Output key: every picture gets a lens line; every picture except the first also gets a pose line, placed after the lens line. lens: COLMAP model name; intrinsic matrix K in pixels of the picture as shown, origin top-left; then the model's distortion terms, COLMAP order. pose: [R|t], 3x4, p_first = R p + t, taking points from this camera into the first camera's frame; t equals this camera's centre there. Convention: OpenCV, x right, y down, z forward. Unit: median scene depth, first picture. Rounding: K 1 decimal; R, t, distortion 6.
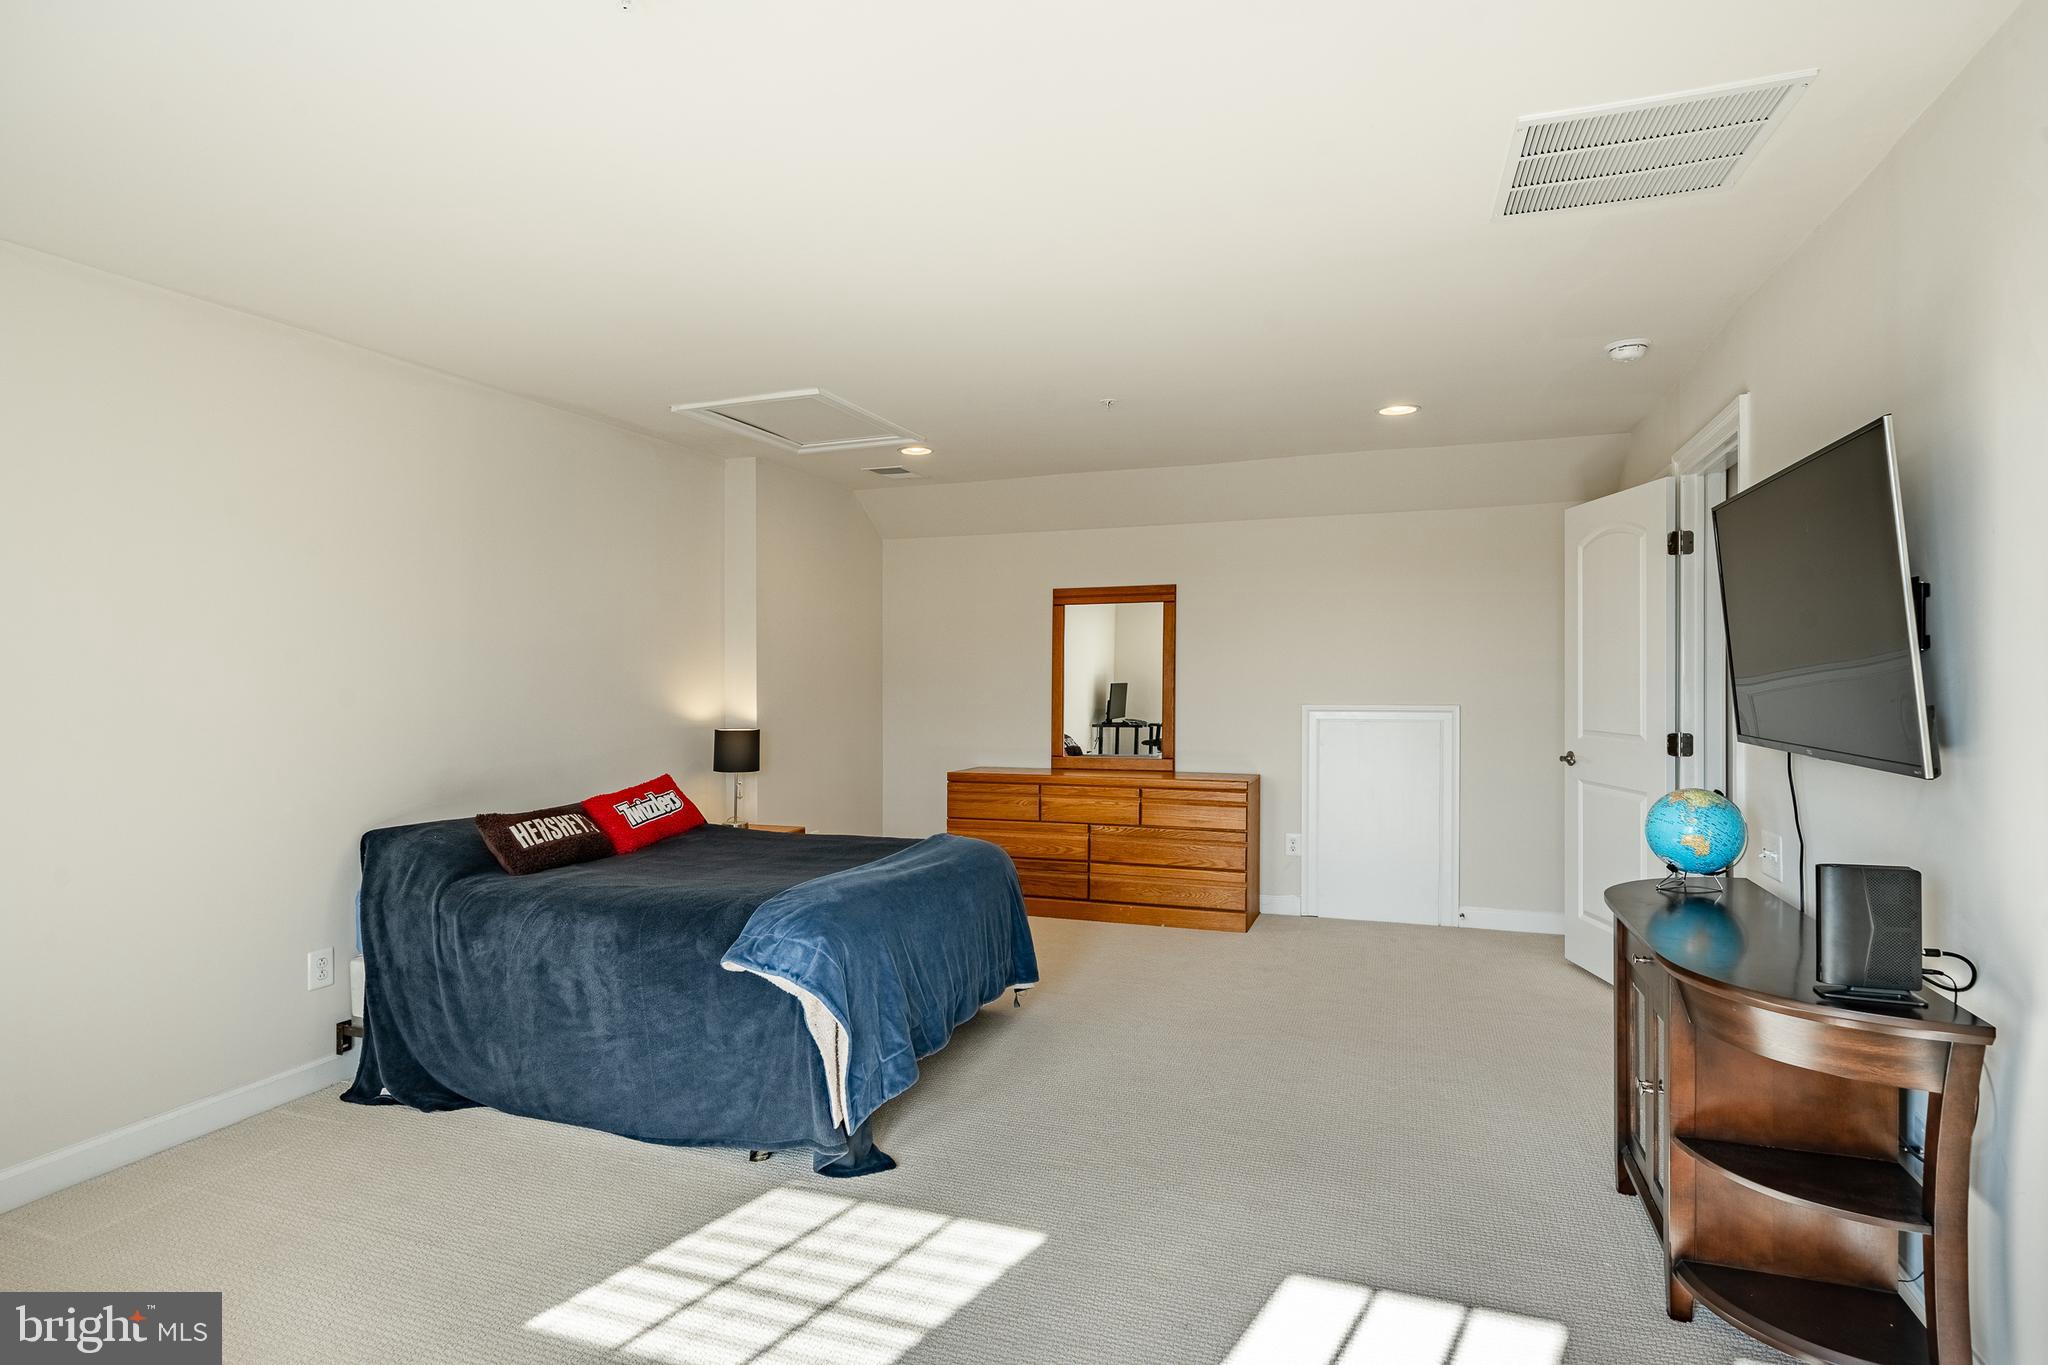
lens RADIAL K [[1083.3, 0, 1010.7], [0, 1083.3, 687.5], [0, 0, 1]] dist [-0.007989, 0.000914]
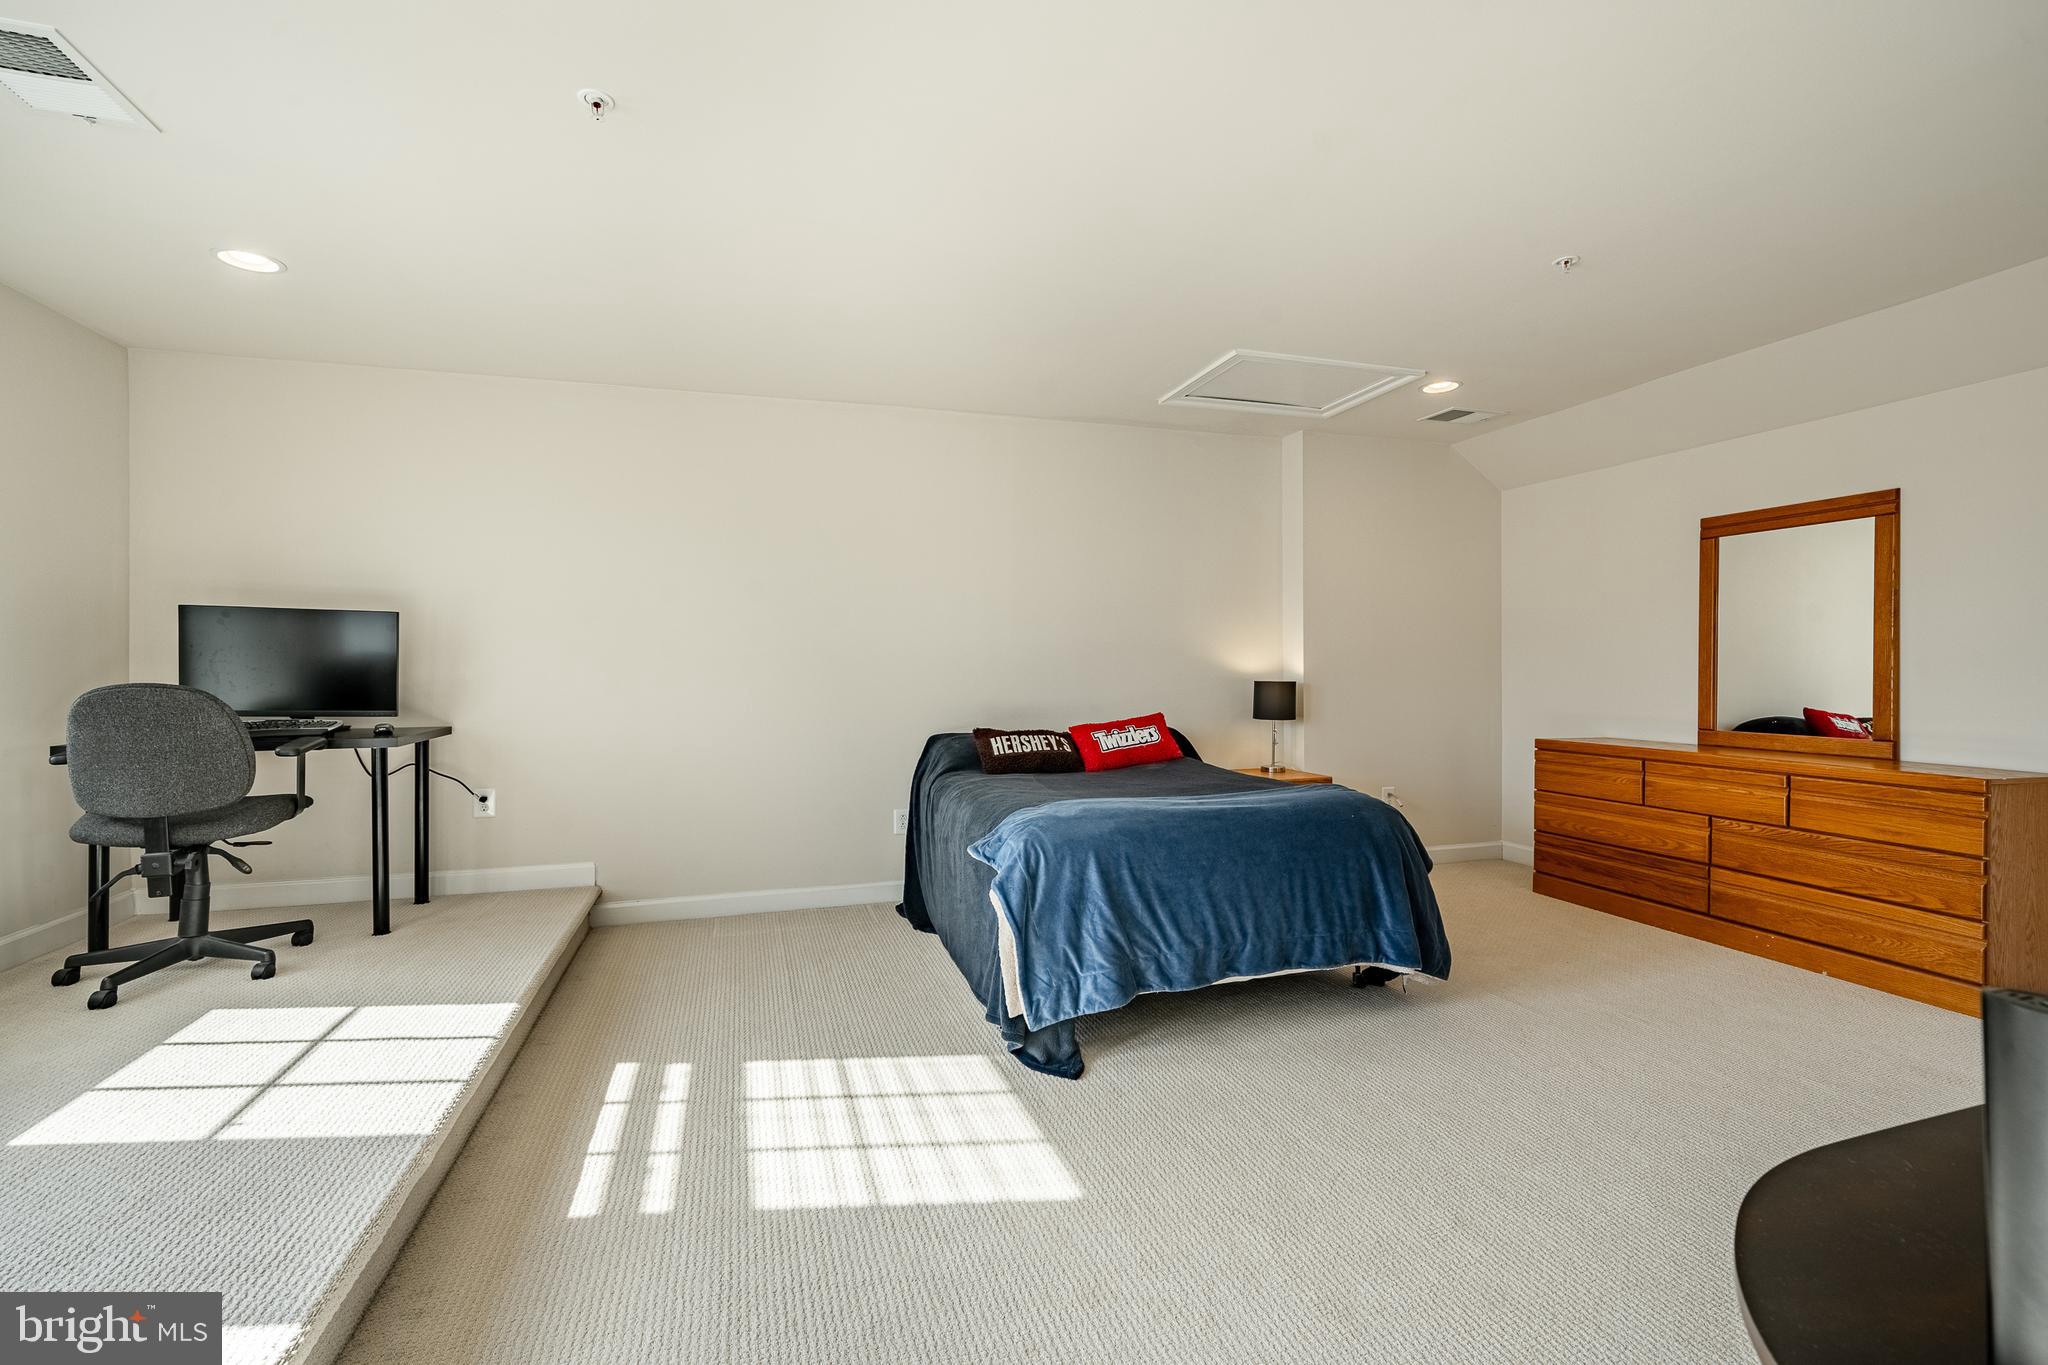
lens RADIAL K [[876.7, 0, 987.1], [0, 876.7, 659.8], [0, 0, 1]] dist [-0.008094, 0.000313]
pose [[0.600887, -0.002385, -0.799330, 0.274833], [-0.010509, 0.999886, -0.010883, 0.029006], [0.799265, 0.014940, 0.600793, 0.230215]]
